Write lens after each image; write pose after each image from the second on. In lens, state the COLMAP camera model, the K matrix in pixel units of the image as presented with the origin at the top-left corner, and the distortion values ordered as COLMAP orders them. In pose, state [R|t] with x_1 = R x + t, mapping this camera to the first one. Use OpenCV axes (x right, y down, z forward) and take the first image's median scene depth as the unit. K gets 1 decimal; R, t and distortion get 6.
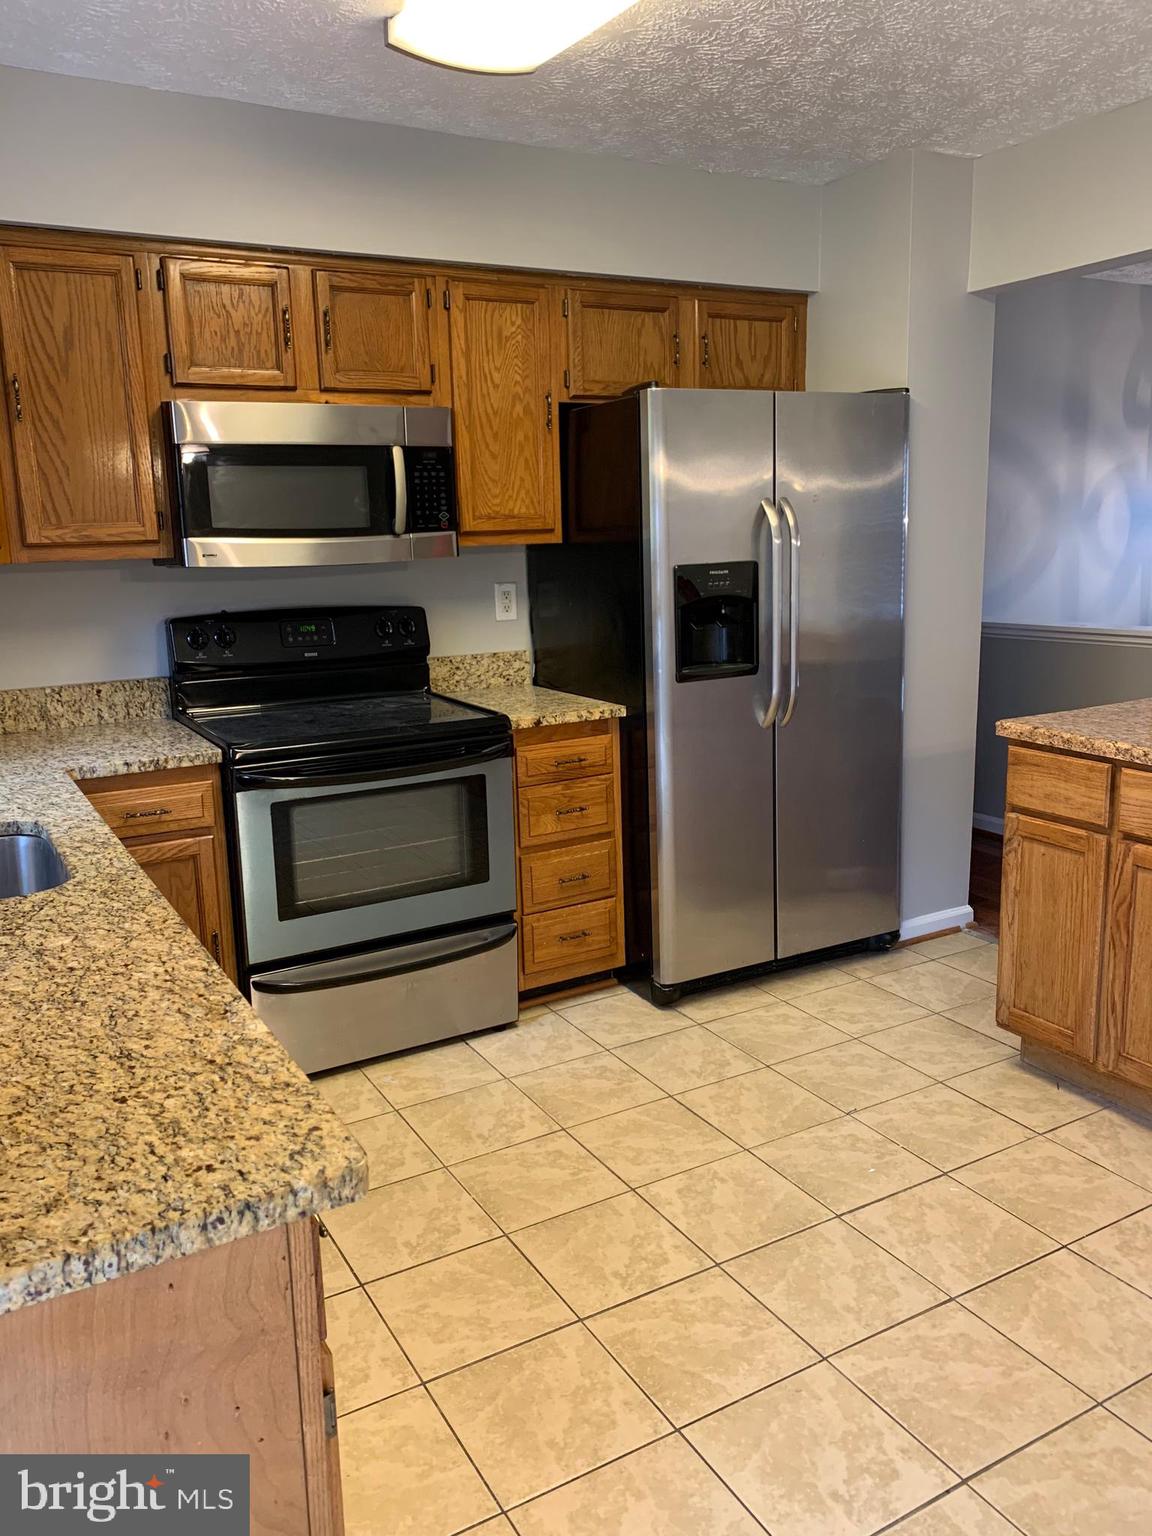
lens RADIAL K [[1175.4, 0, 575.1], [0, 1175.4, 757.5], [0, 0, 1]] dist [0.031182, -0.035905]
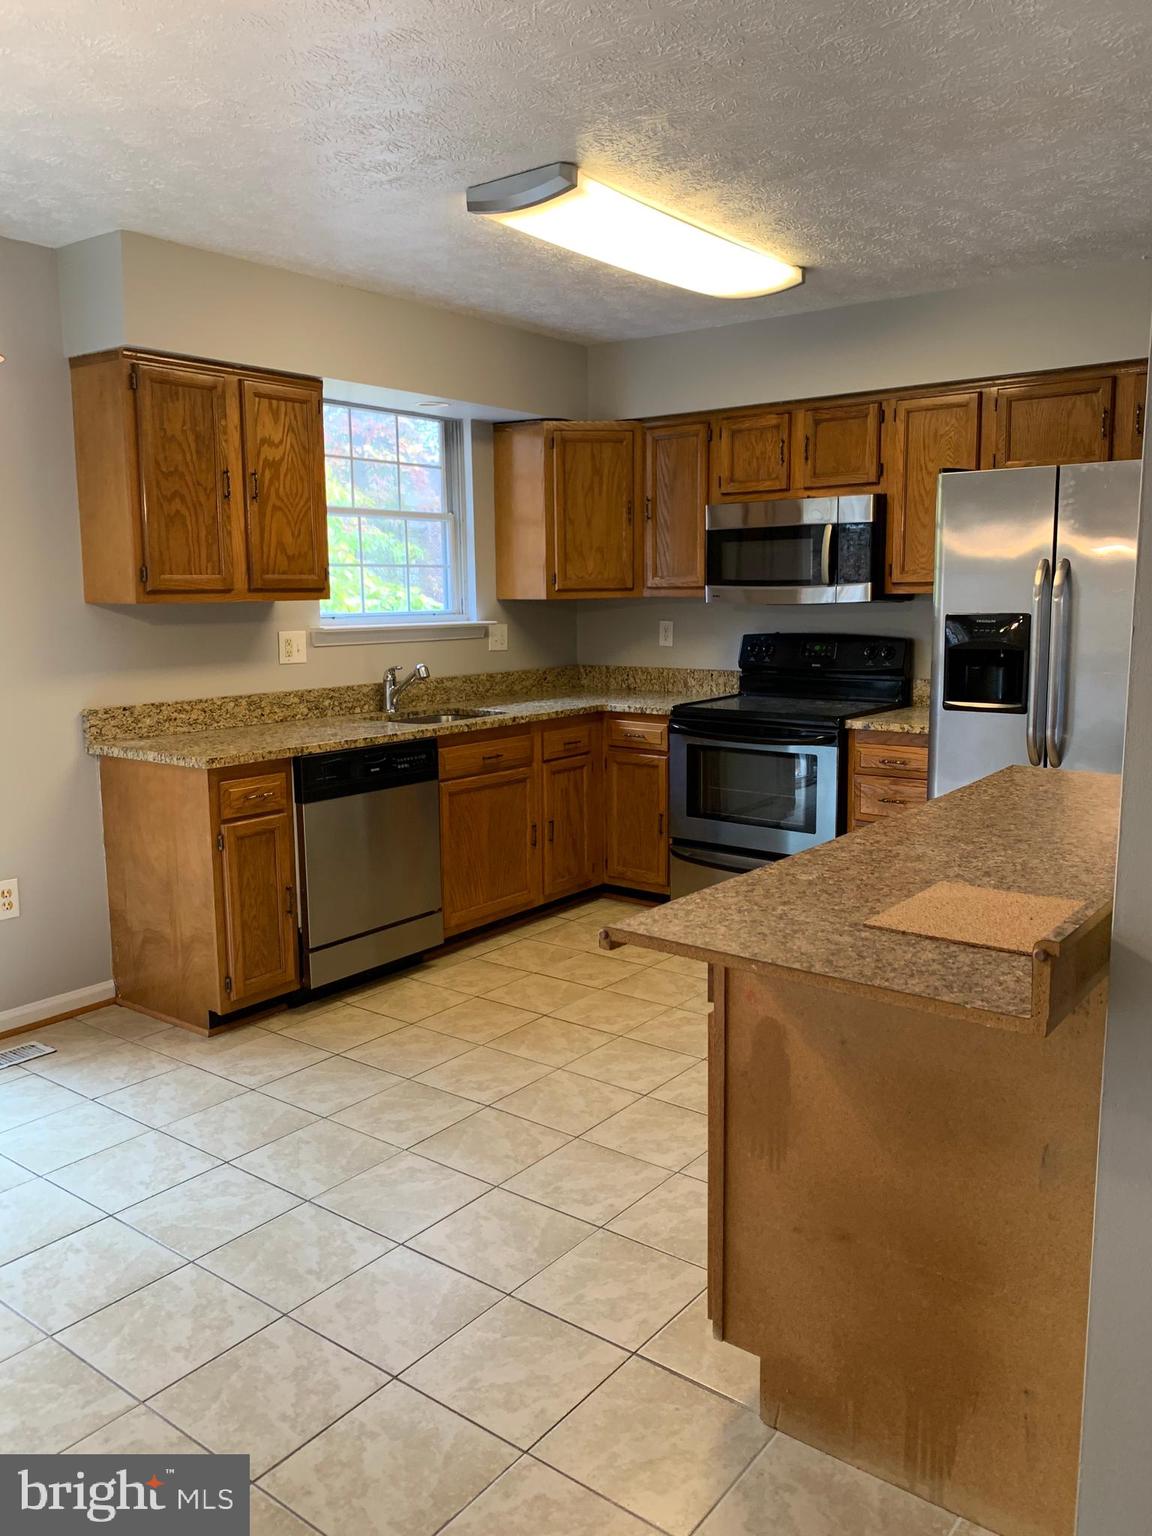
lens RADIAL K [[1175.4, 0, 595.8], [0, 1175.4, 754.2], [0, 0, 1]] dist [0.031182, -0.035905]
pose [[0.396735, 0.152100, -0.905244, 1.094553], [-0.181185, 0.979751, 0.085212, -0.059367], [0.899874, 0.130210, 0.416260, 0.178252]]
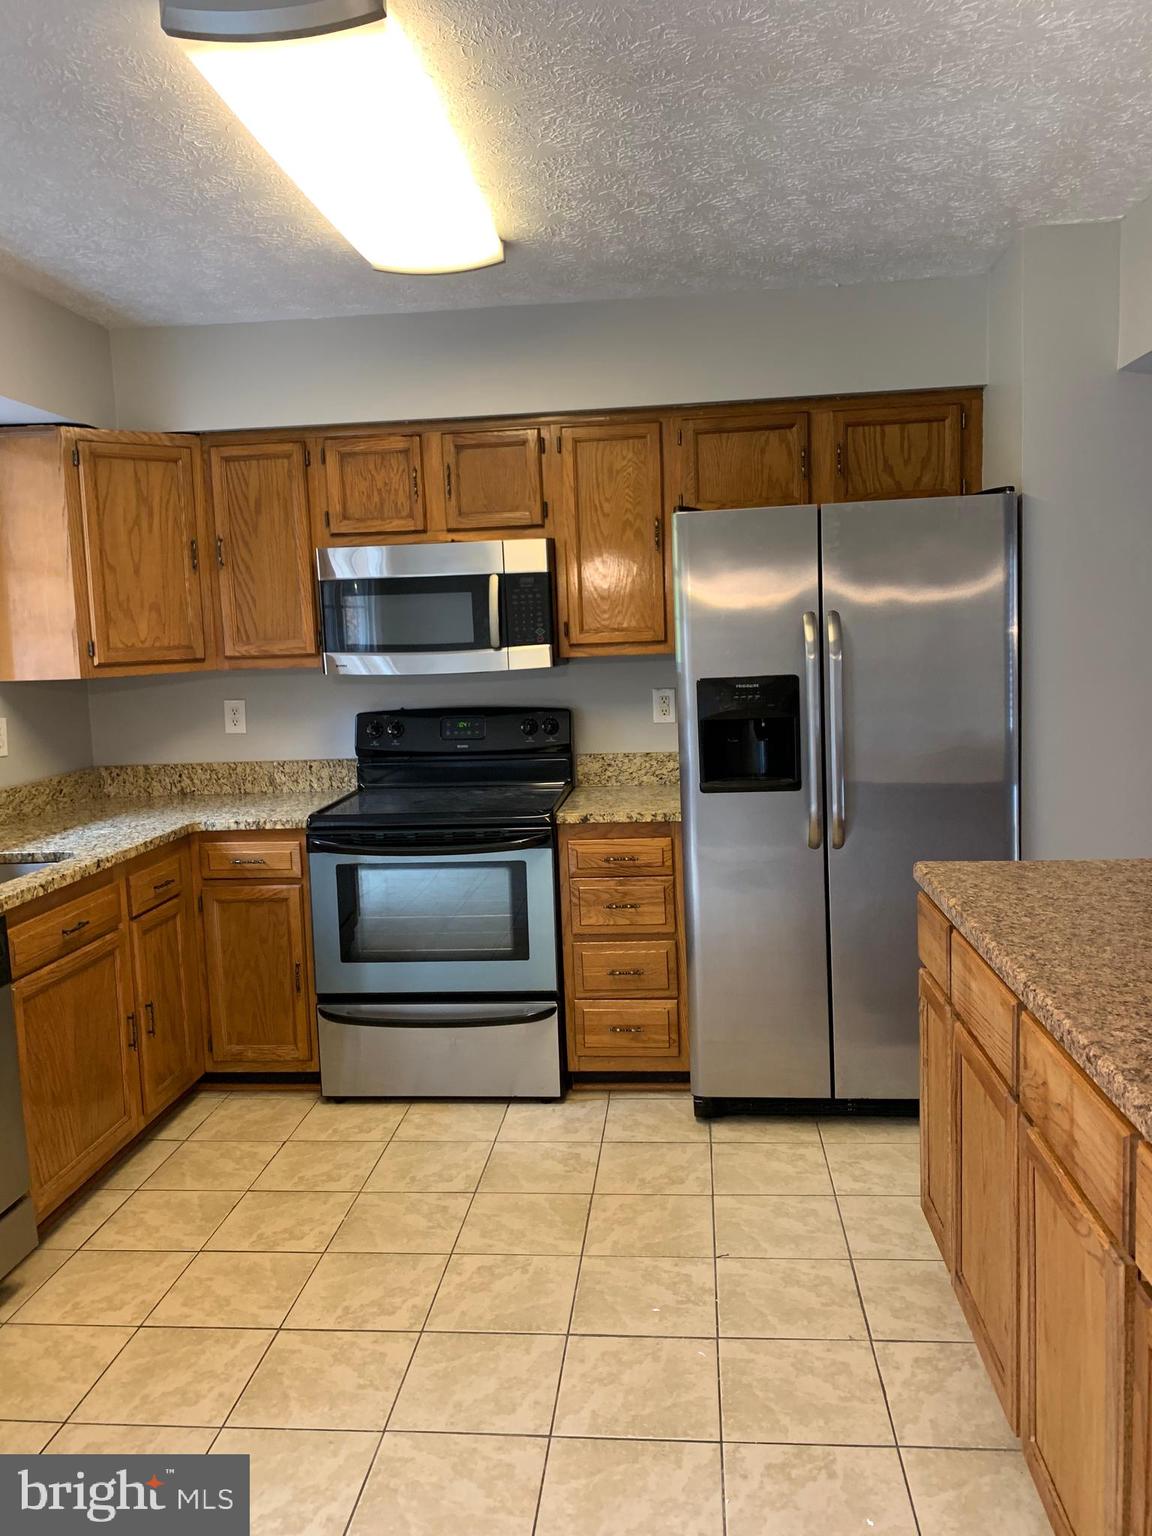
lens RADIAL K [[1175.4, 0, 578.0], [0, 1175.4, 757.5], [0, 0, 1]] dist [0.031182, -0.035905]
pose [[0.819762, 0.058523, -0.569707, 0.595384], [-0.097425, 0.994516, -0.038025, -0.047288], [0.564357, 0.086675, 0.820968, 0.107331]]
